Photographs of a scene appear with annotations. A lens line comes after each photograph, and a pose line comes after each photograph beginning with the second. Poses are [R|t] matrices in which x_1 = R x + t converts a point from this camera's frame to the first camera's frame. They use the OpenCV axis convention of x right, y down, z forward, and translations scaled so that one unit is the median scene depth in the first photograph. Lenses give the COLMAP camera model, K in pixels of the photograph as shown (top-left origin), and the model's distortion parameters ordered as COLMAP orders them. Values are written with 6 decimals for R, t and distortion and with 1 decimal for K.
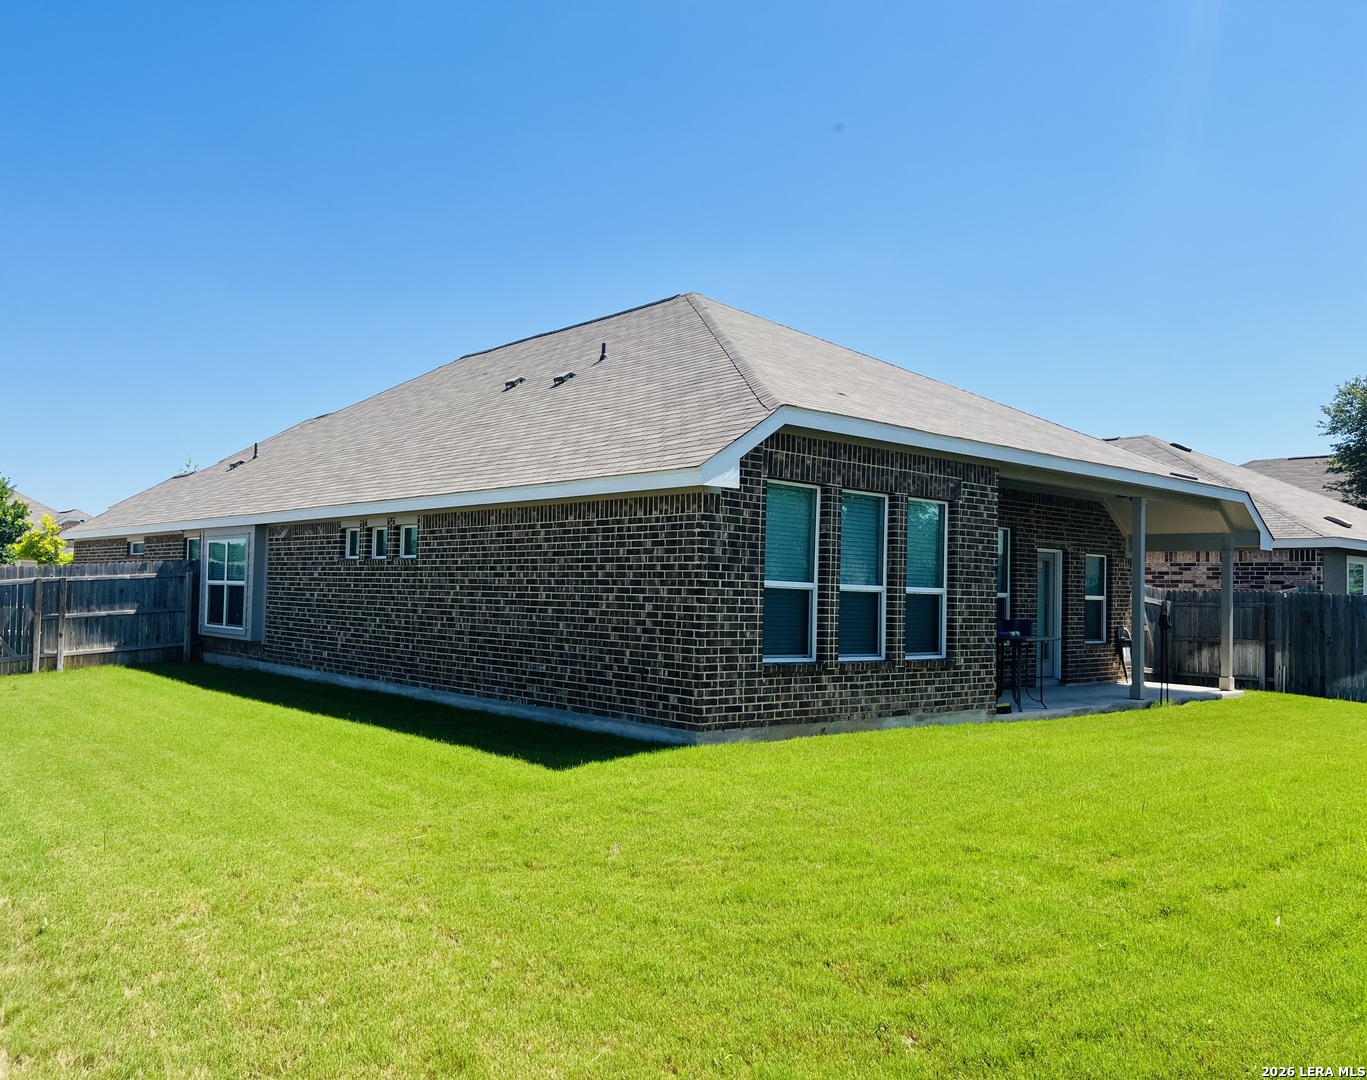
lens RADIAL K [[1102.9, 0, 683.5], [0, 1102.9, 540.0], [0, 0, 1]] dist [0.092402, -0.000380]
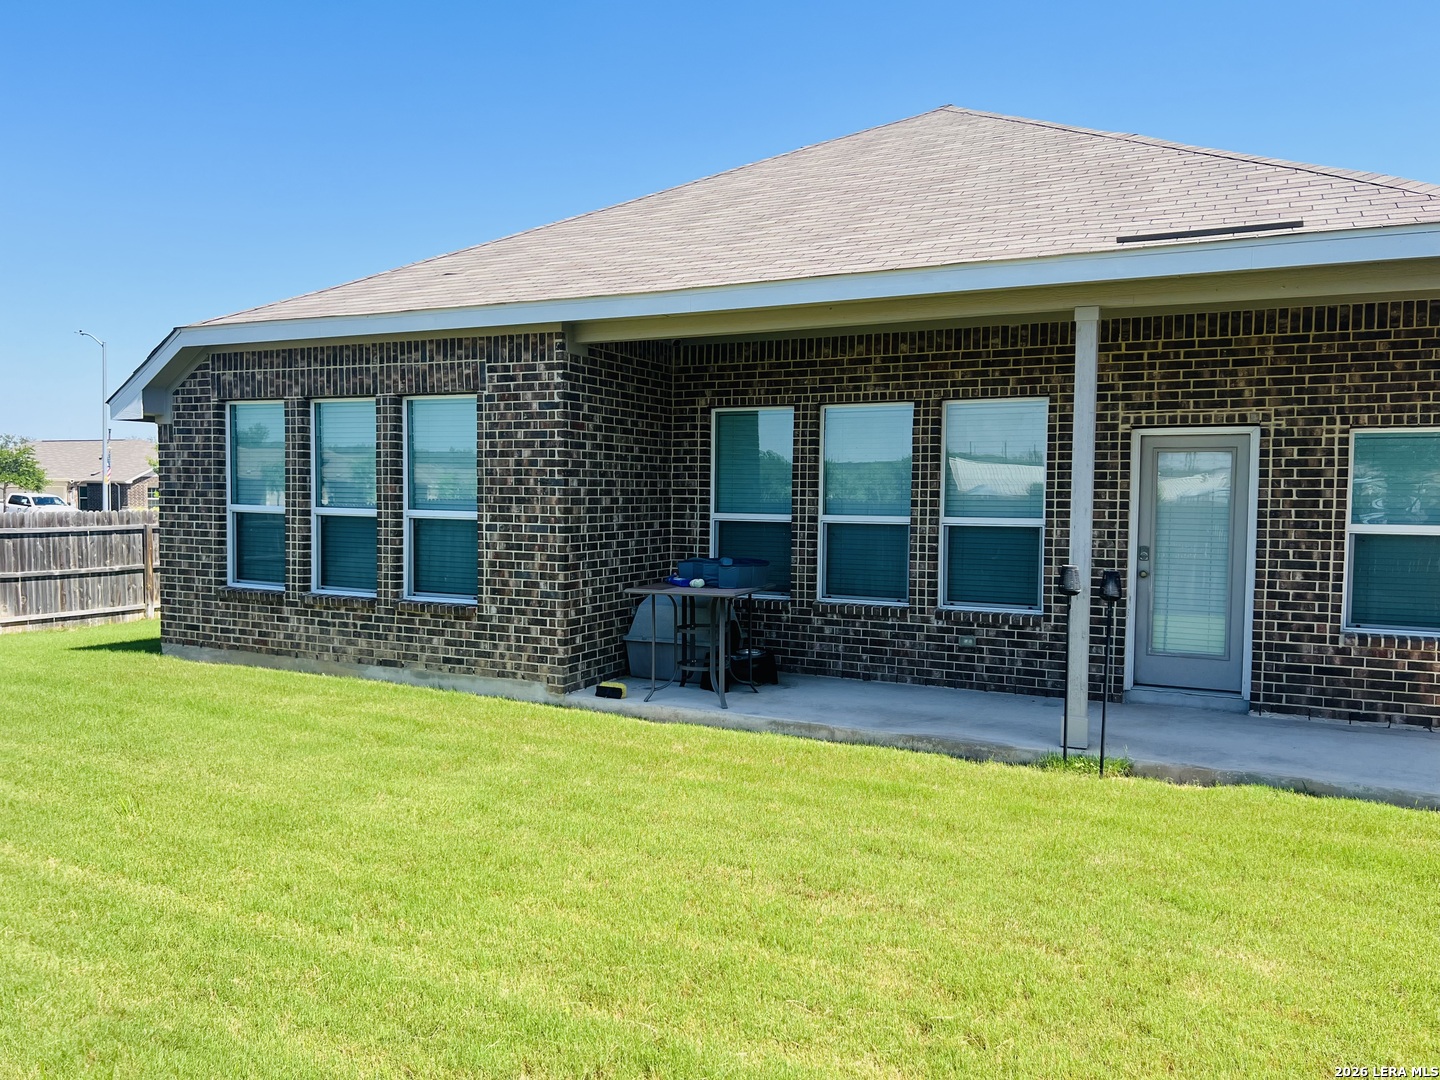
lens RADIAL K [[1086.3, 0, 720.0], [0, 1086.3, 540.0], [0, 0, 1]] dist [0.002807, -0.000904]
pose [[0.399219, 0.026667, -0.916468, 1.070629], [0.045570, 0.997764, 0.048884, 0.037883], [0.915722, -0.061279, 0.397112, 0.946292]]
